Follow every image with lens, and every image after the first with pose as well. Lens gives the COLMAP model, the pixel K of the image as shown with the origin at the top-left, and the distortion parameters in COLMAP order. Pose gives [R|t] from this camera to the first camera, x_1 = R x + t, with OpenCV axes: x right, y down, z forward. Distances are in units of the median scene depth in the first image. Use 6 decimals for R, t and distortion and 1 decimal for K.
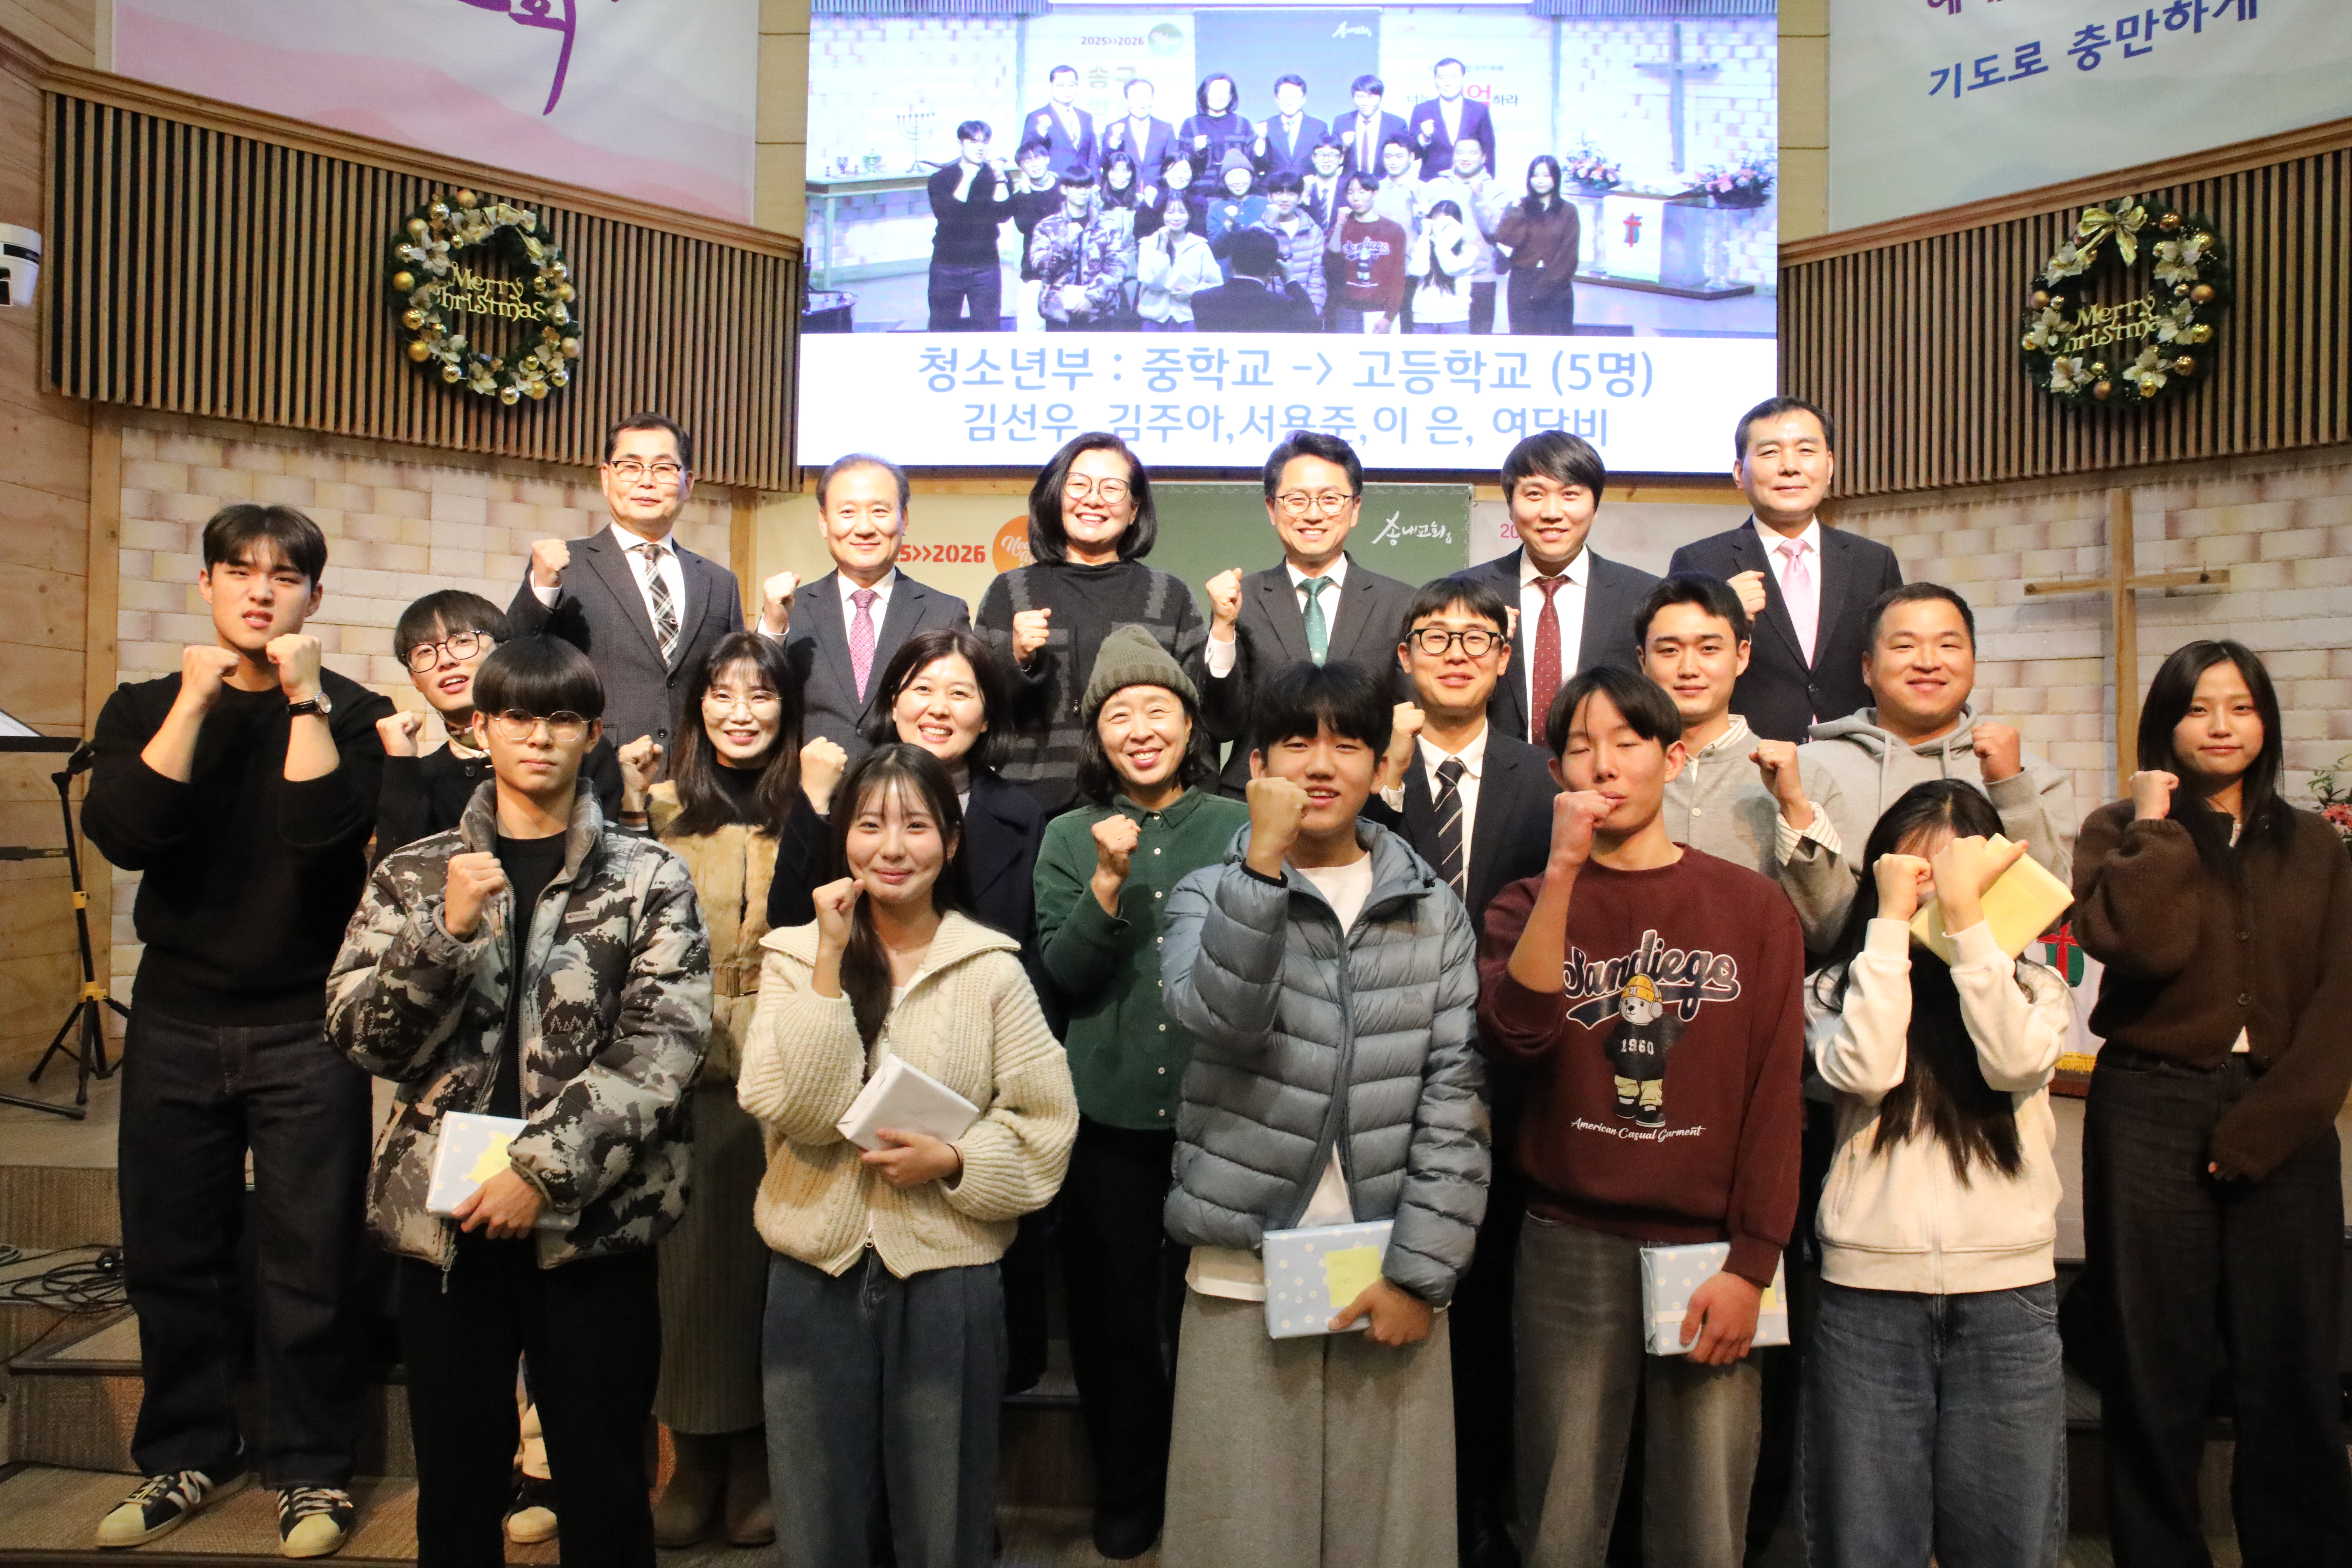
lens RADIAL K [[1760.3, 0, 1173.9], [0, 1760.3, 763.3], [0, 0, 1]] dist [-0.096667, 0.113164]
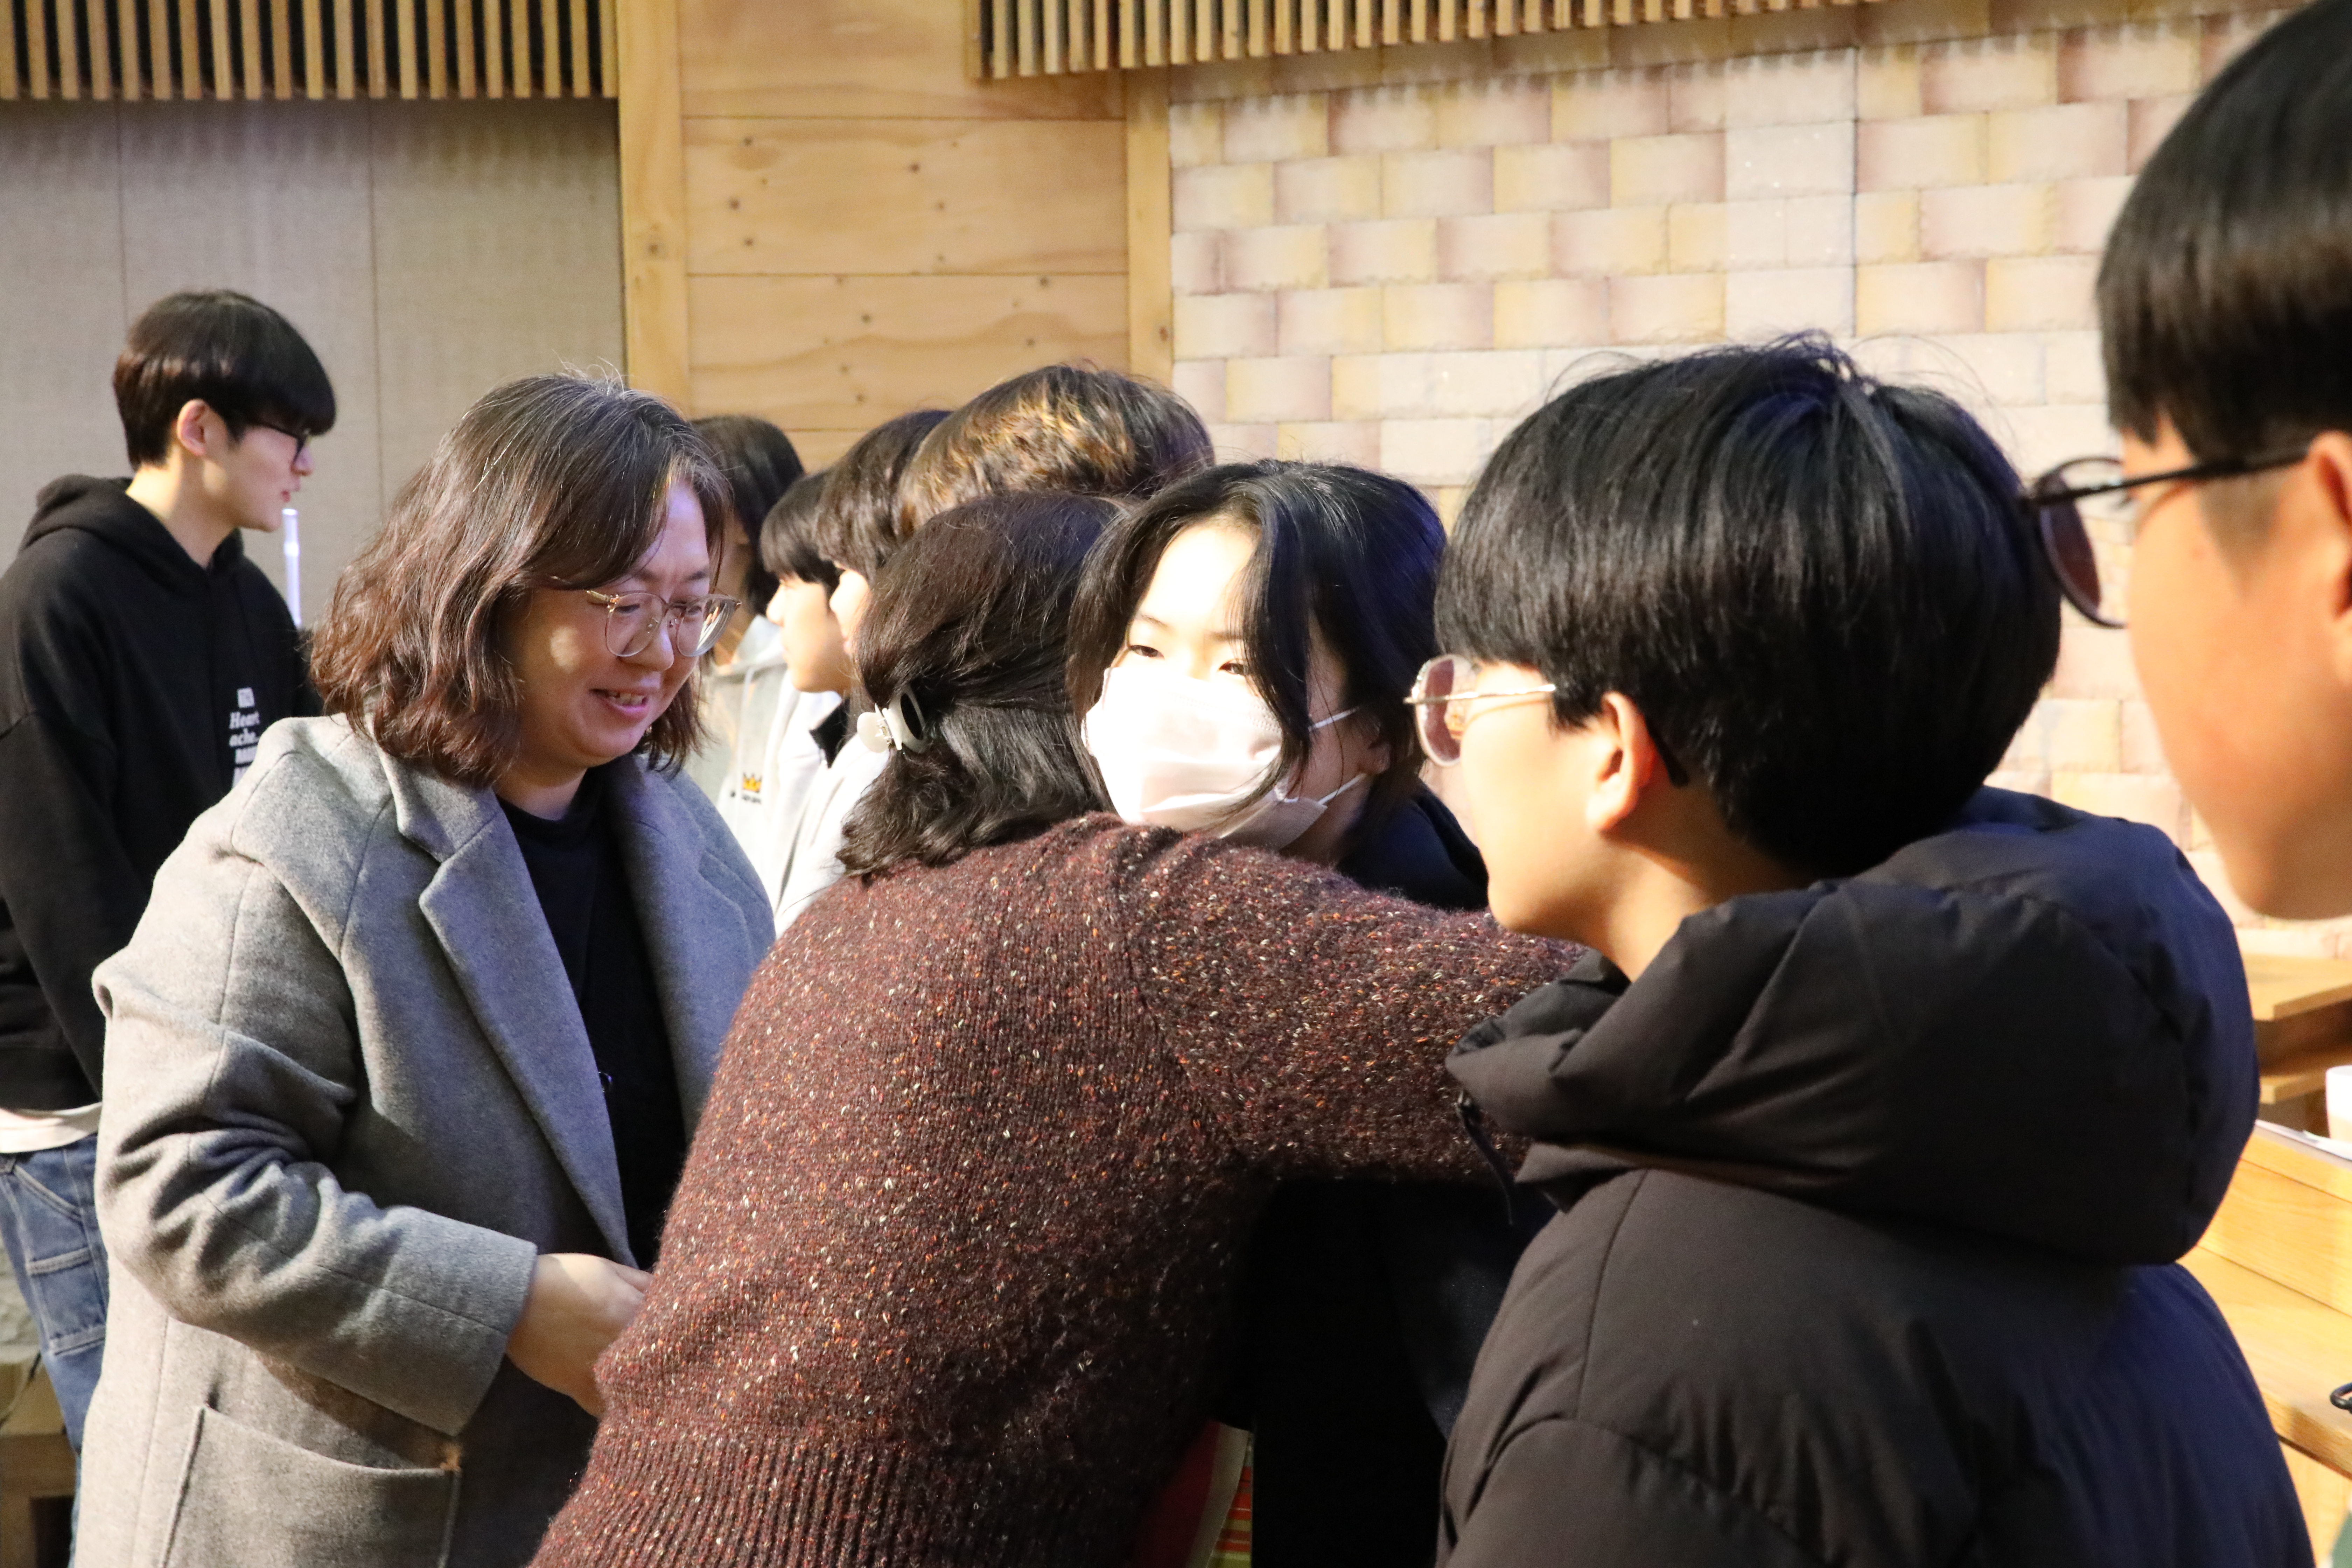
lens RADIAL K [[4374.7, 0, 1176.0], [0, 4374.7, 784.0], [0, 0, 1]] dist [0.175372, 0.495554]
pose [[0.200313, 0.050999, -0.978404, 0.546179], [0.026371, 0.998002, 0.057419, -0.070668], [0.979377, -0.037304, 0.198567, 0.690759]]
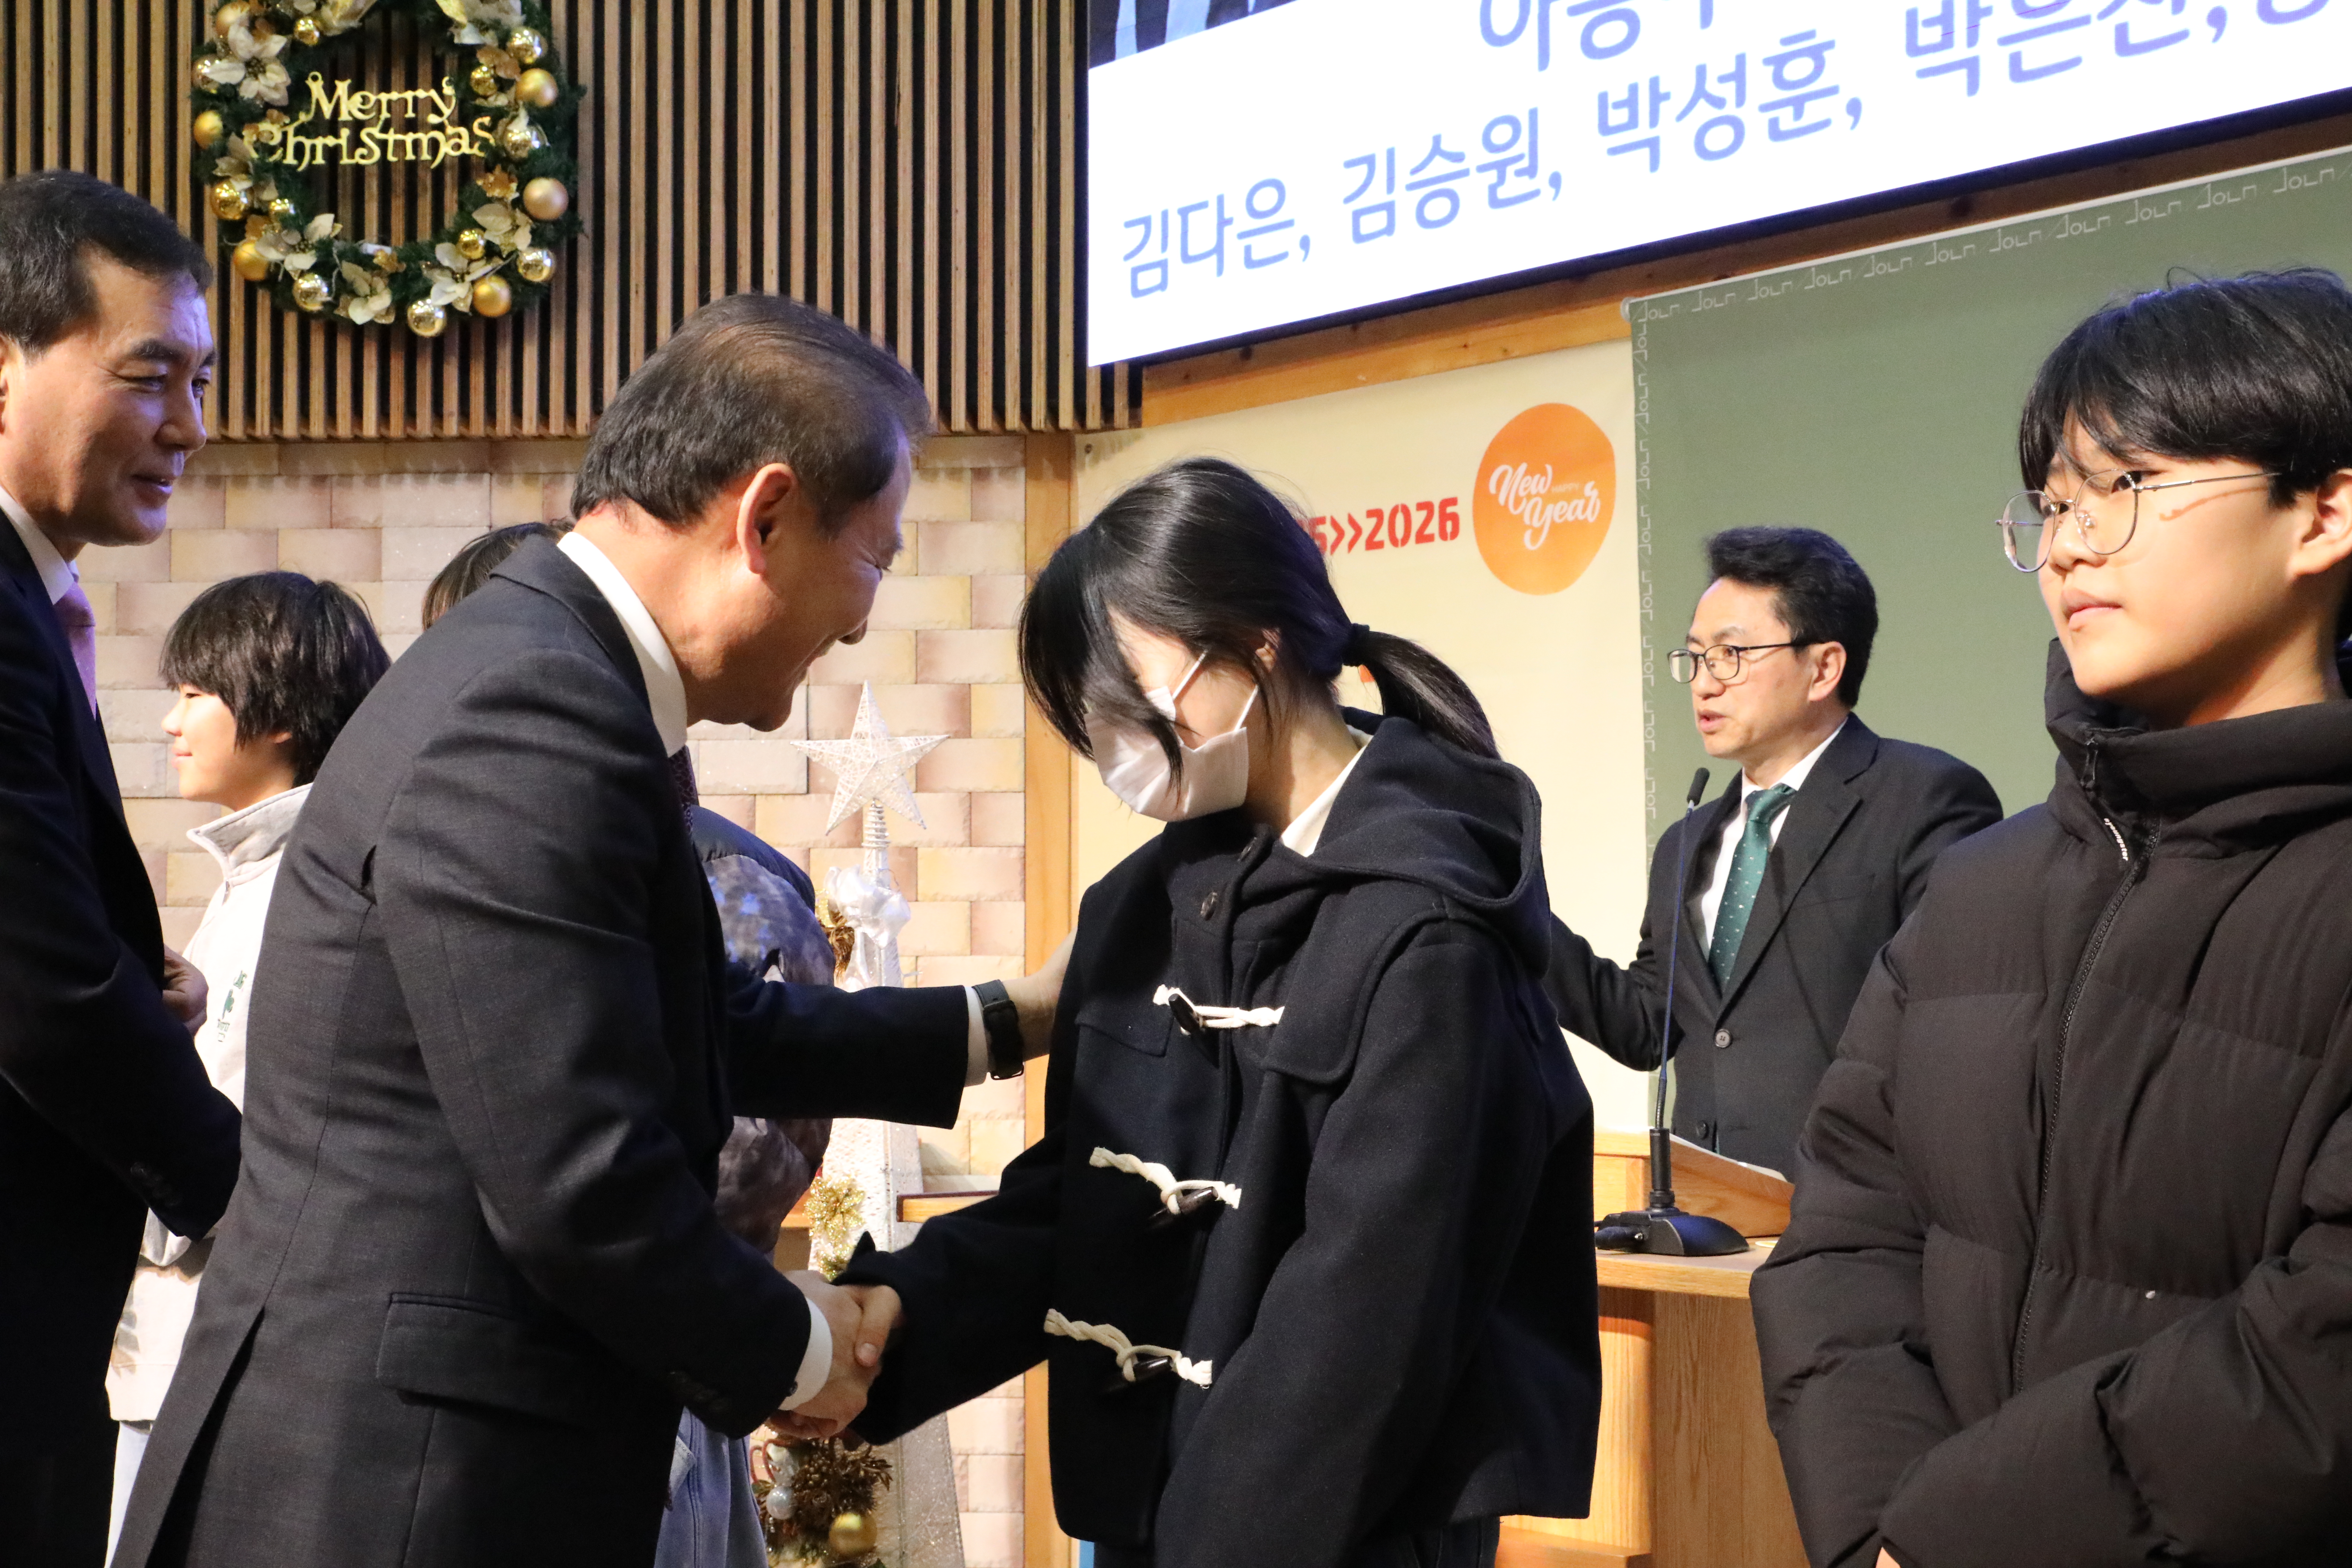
lens RADIAL K [[3116.2, 0, 1168.2], [0, 3116.2, 789.7], [0, 0, 1]] dist [0.031662, 0.236587]
pose [[0.713034, -0.056538, -0.698846, 0.391954], [0.022834, 0.998087, -0.057449, -0.020457], [0.700757, 0.025006, 0.712961, 0.516696]]
